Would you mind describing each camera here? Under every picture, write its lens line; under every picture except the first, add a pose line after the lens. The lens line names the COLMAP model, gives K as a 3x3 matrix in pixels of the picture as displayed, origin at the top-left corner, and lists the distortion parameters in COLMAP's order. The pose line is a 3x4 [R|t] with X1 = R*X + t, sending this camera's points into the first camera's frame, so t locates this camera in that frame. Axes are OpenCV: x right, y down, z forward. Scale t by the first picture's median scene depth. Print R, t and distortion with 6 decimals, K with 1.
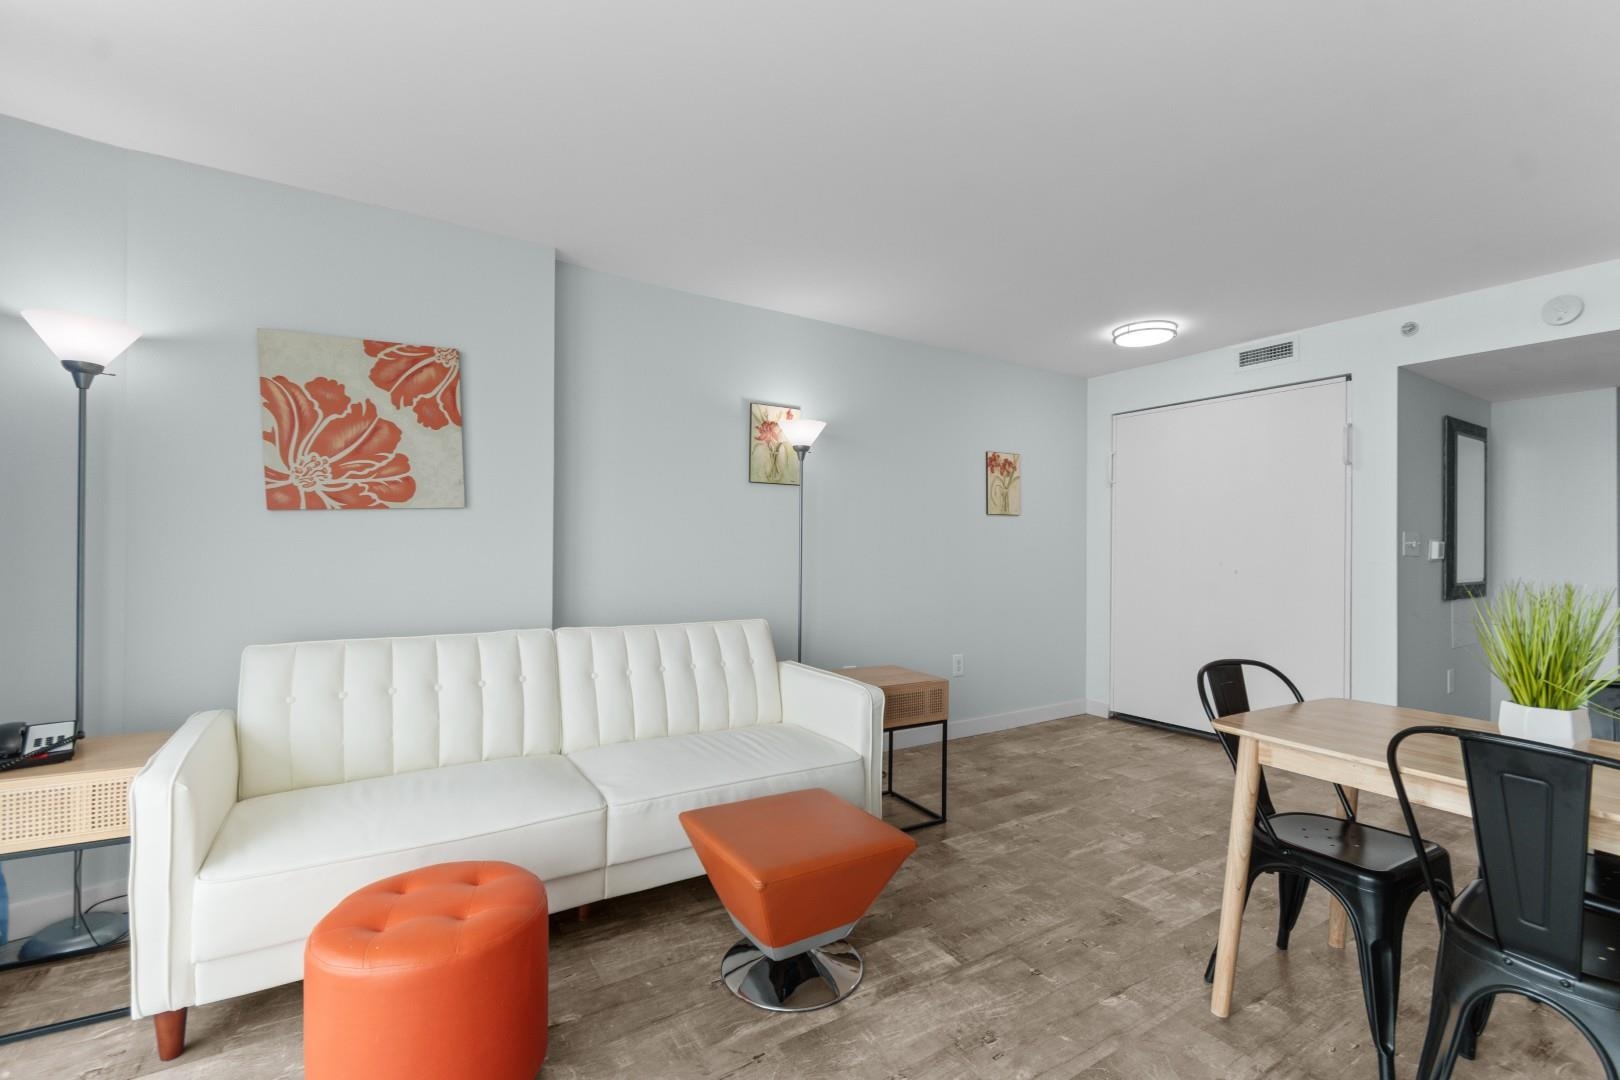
lens RADIAL K [[727.7, 0, 807.2], [0, 727.7, 546.2], [0, 0, 1]] dist [0.000569, -0.000739]
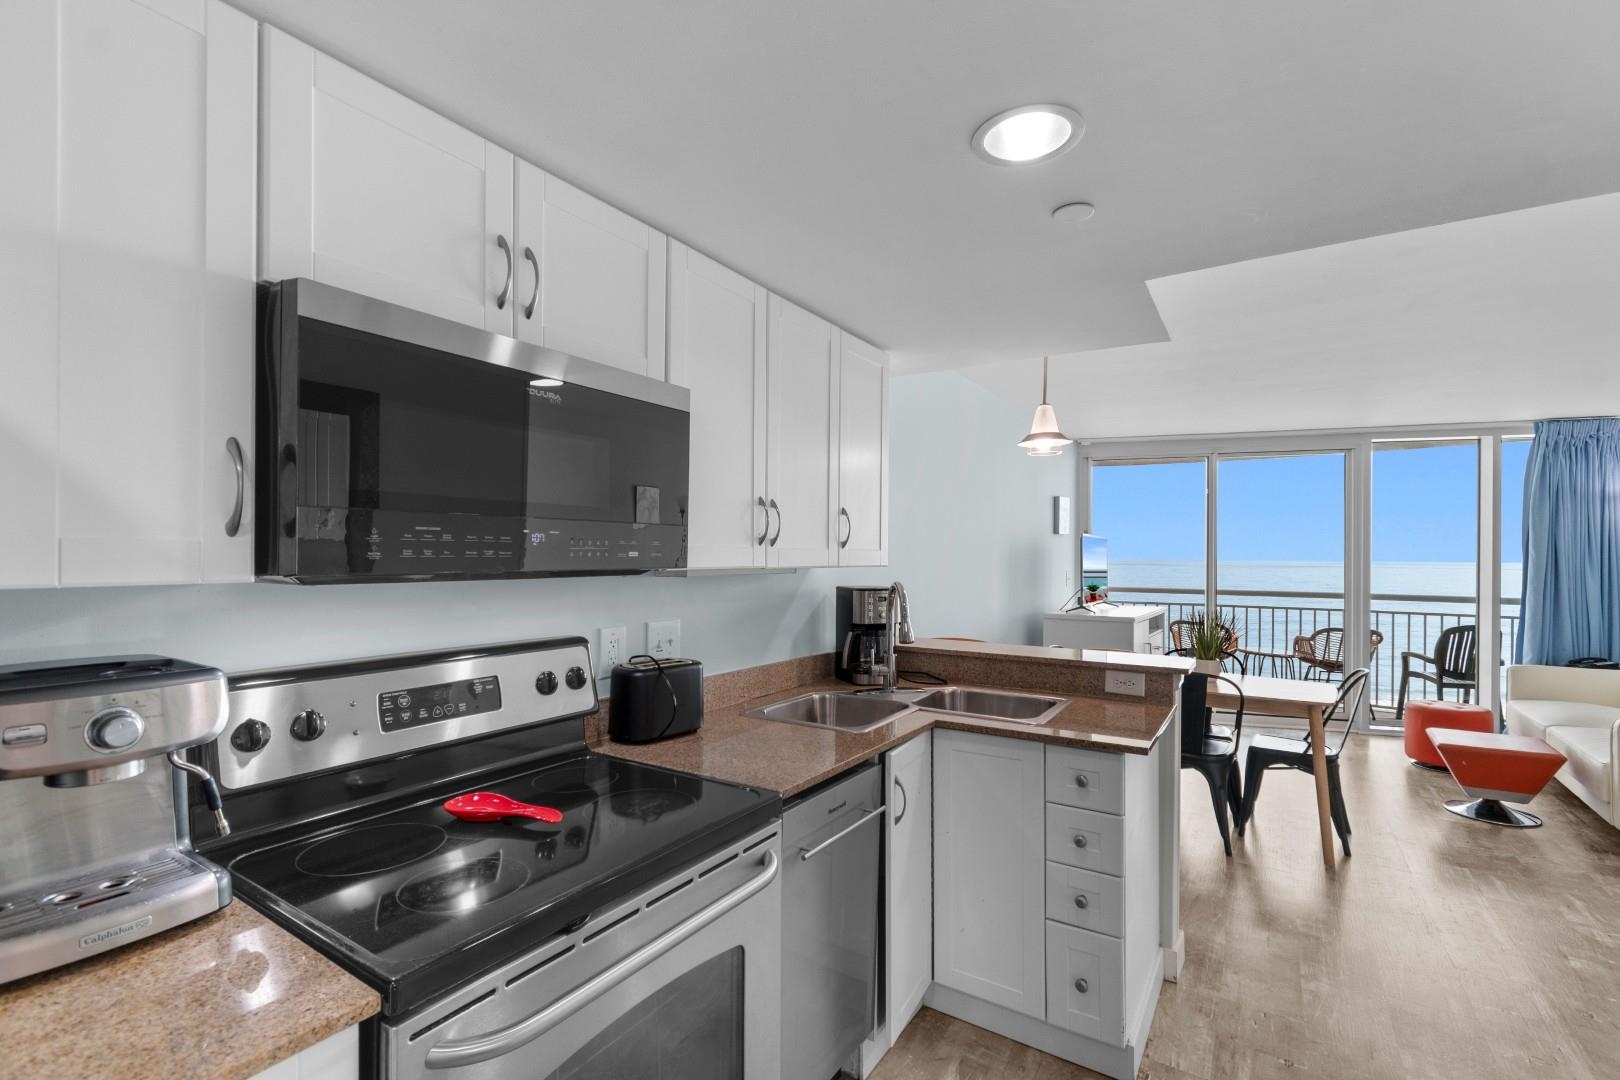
lens RADIAL K [[727.7, 0, 812.5], [0, 727.7, 547.6], [0, 0, 1]] dist [0.000569, -0.000739]
pose [[-0.910788, -0.023168, -0.412225, 2.055086], [-0.019250, 0.999721, -0.013656, -0.056925], [0.412426, -0.004502, -0.910980, 1.706618]]
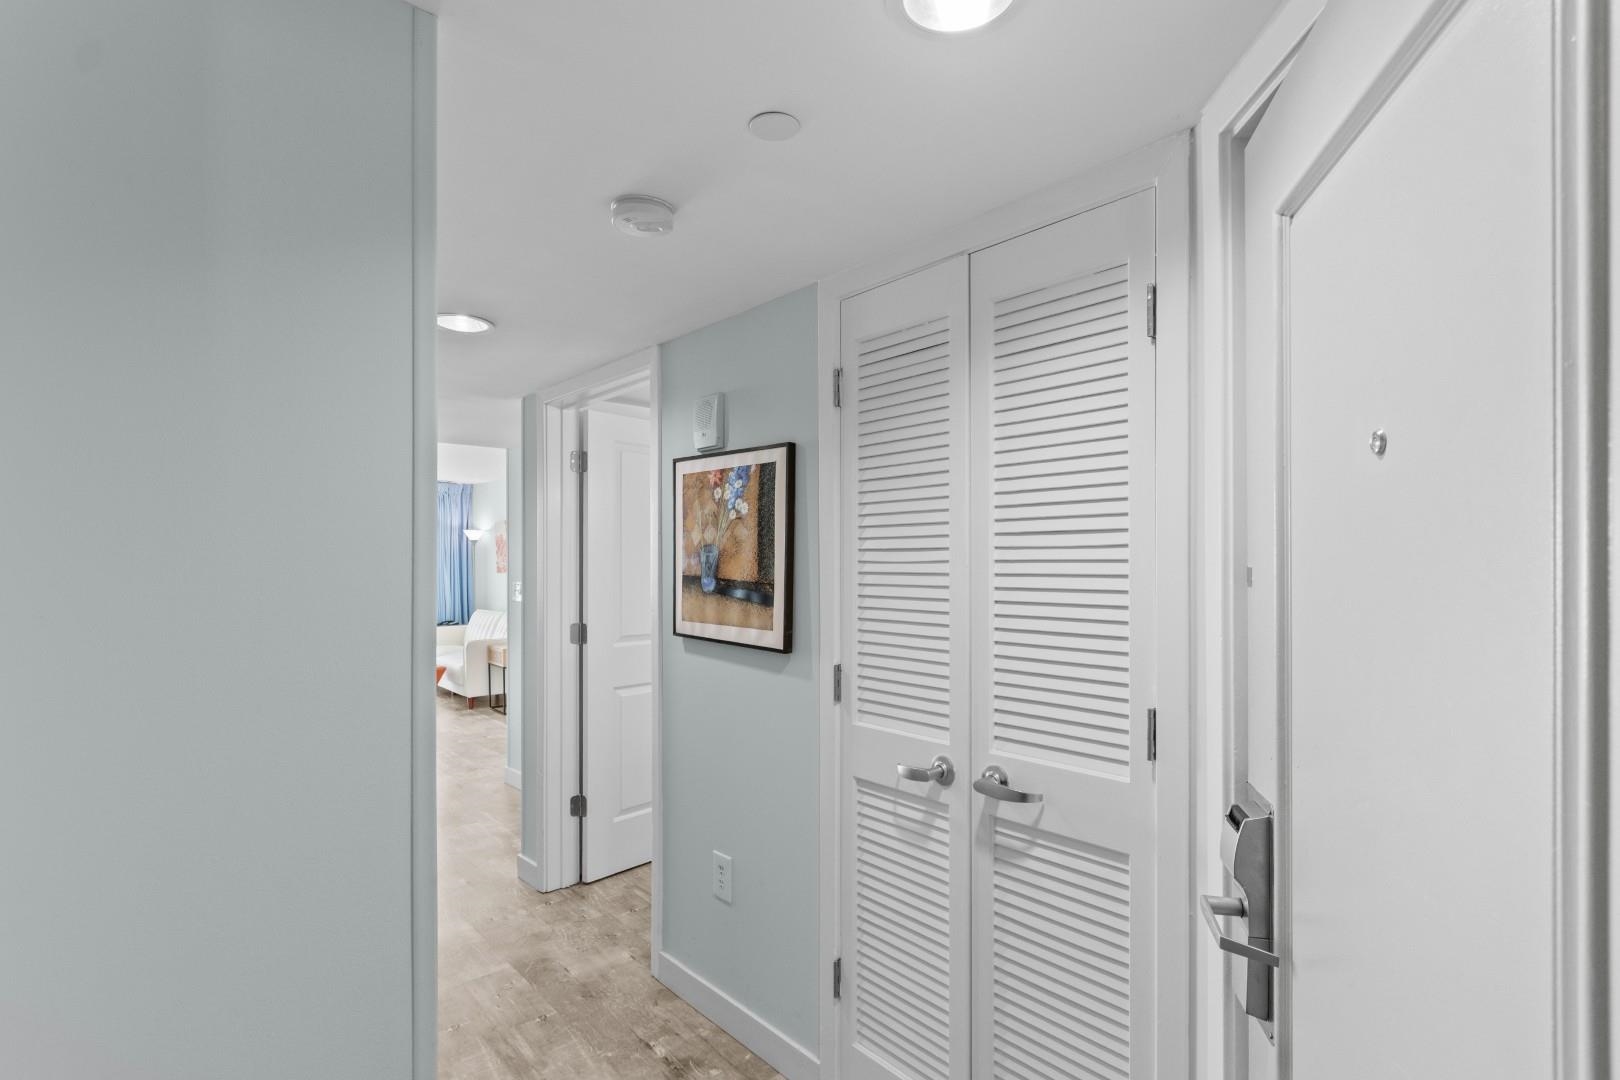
lens RADIAL K [[805.0, 0, 808.3], [0, 805.0, 561.7], [0, 0, 1]] dist [0.004143, 0.000248]
pose [[0.131192, -0.013727, -0.991262, 3.341754], [0.003064, 0.999905, -0.013441, -0.046406], [0.991352, -0.001274, 0.131222, 1.977289]]
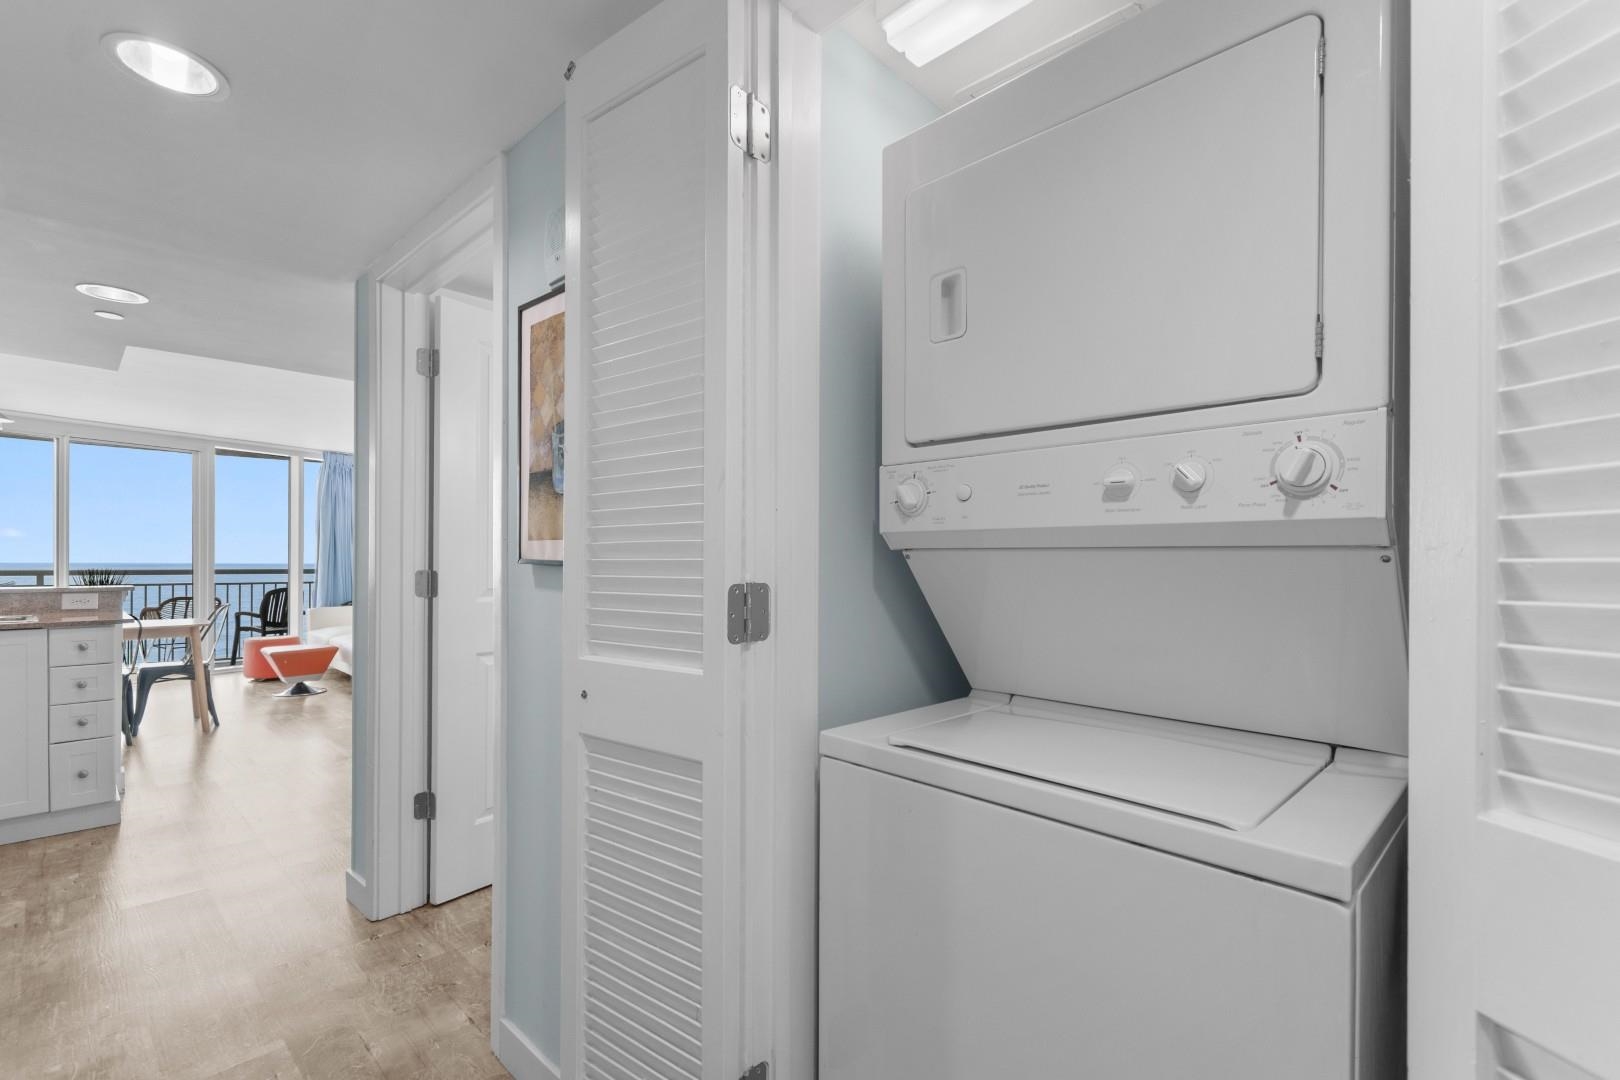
lens RADIAL K [[727.7, 0, 814.4], [0, 727.7, 563.1], [0, 0, 1]] dist [0.000569, -0.000739]
pose [[0.228714, -0.009948, -0.973443, 2.964924], [0.000149, 0.999948, -0.010184, 0.043186], [0.973494, 0.002184, 0.228703, 2.051552]]
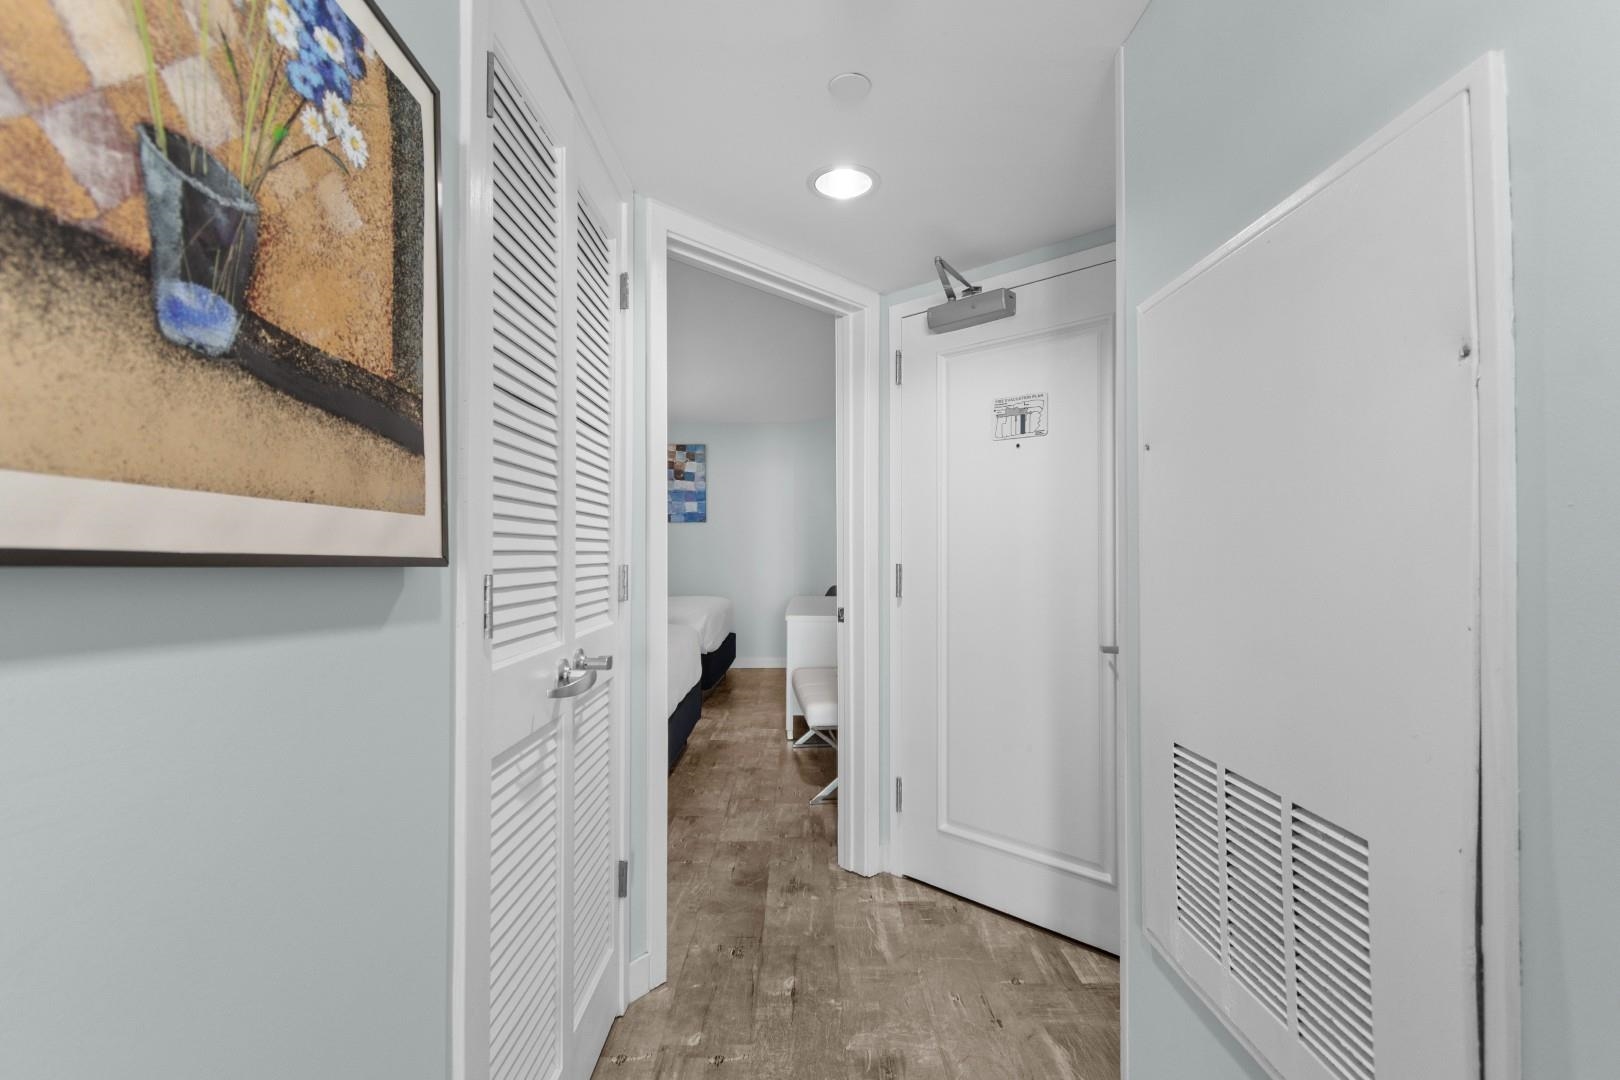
lens RADIAL K [[727.7, 0, 818.2], [0, 727.7, 544.2], [0, 0, 1]] dist [0.000569, -0.000739]
pose [[0.526098, -0.005375, 0.850407, 2.242441], [0.007770, 0.999969, 0.001513, 0.034400], [-0.850388, 0.005812, 0.526124, 1.724944]]
